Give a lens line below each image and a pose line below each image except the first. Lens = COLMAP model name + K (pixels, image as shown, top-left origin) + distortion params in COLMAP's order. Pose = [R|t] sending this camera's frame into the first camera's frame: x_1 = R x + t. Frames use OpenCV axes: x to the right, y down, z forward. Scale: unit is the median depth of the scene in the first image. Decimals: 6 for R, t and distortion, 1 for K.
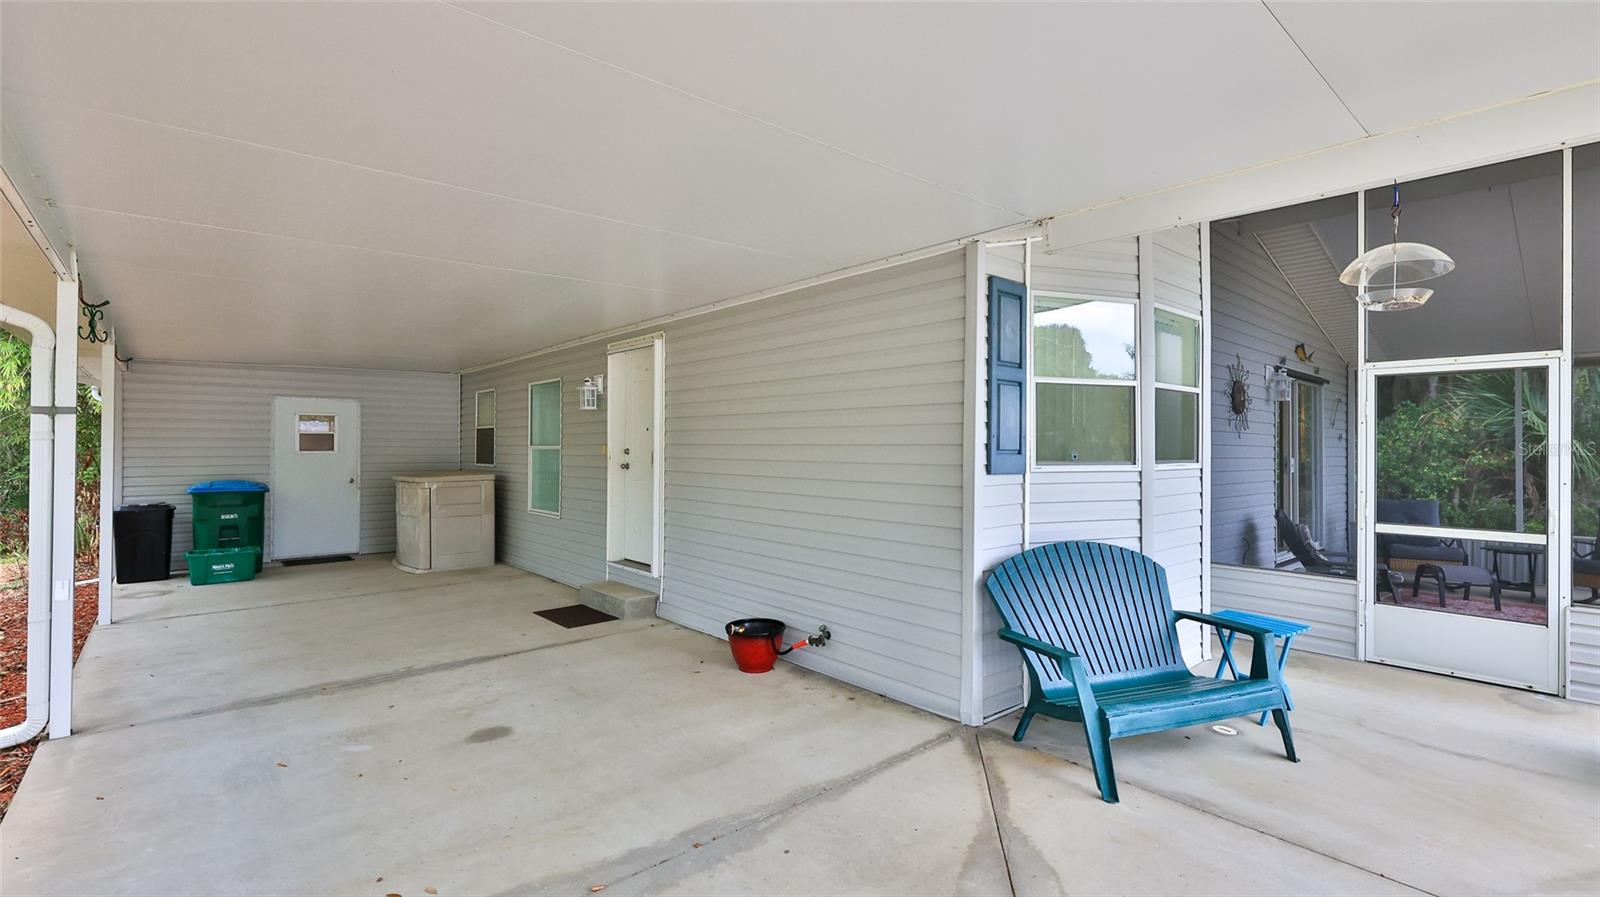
lens RADIAL K [[709.8, 0, 795.7], [0, 709.8, 445.7], [0, 0, 1]] dist [0.001561, 0.000274]
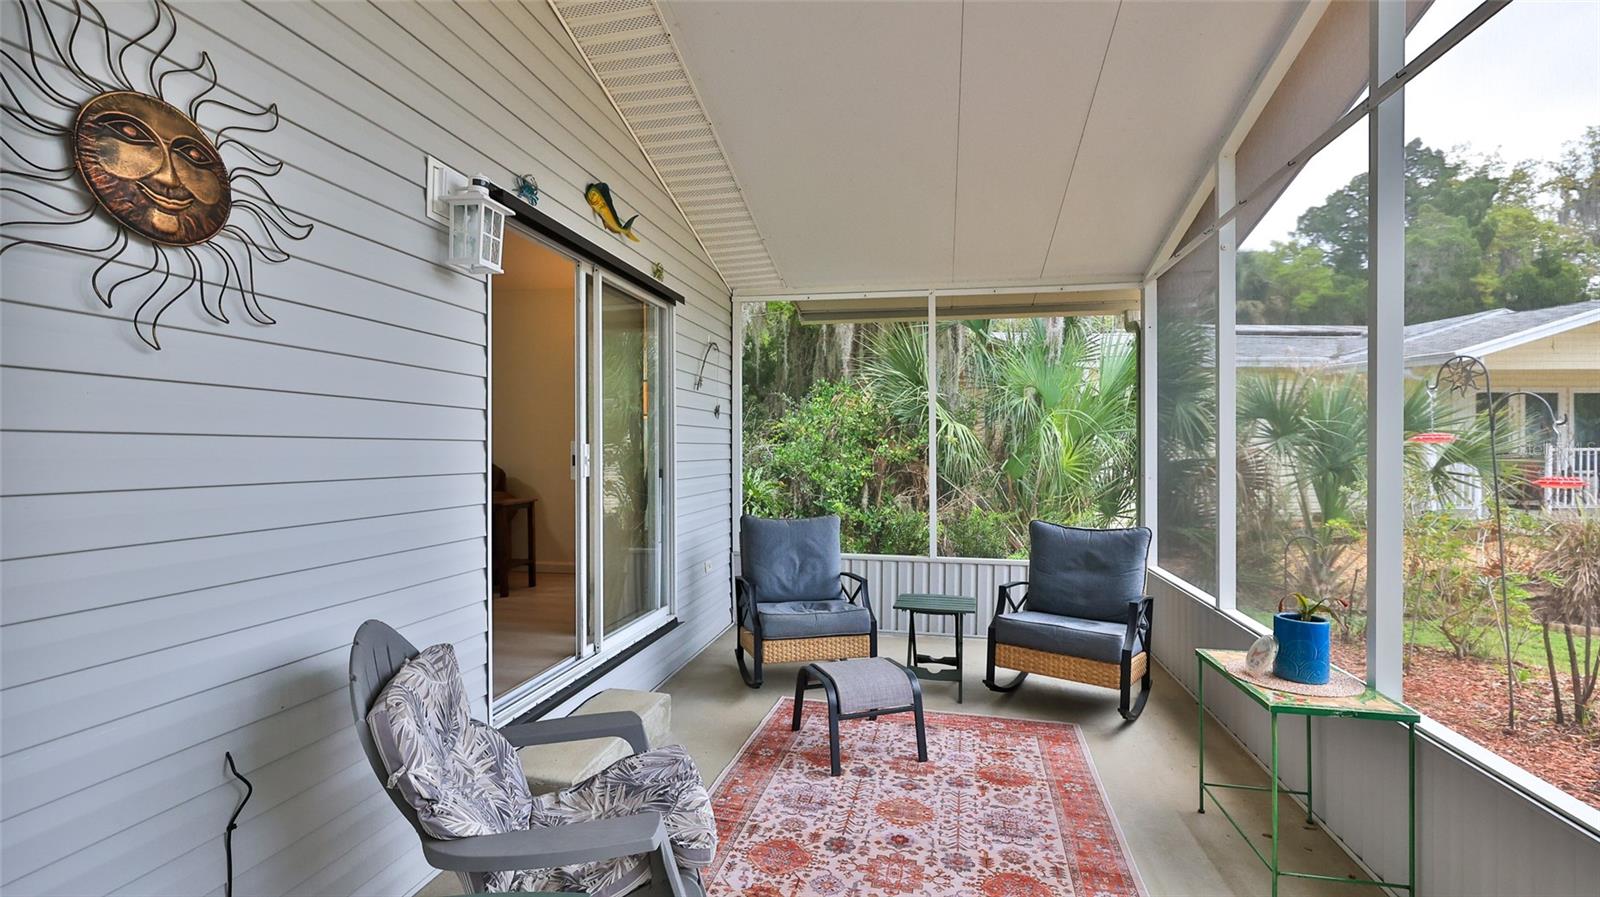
lens RADIAL K [[709.8, 0, 796.2], [0, 709.8, 450.2], [0, 0, 1]] dist [0.001561, 0.000274]
pose [[0.798460, -0.005573, 0.602022, 0.382975], [0.000005, 0.999957, 0.009250, 0.012755], [-0.602047, -0.007383, 0.798426, 0.405550]]
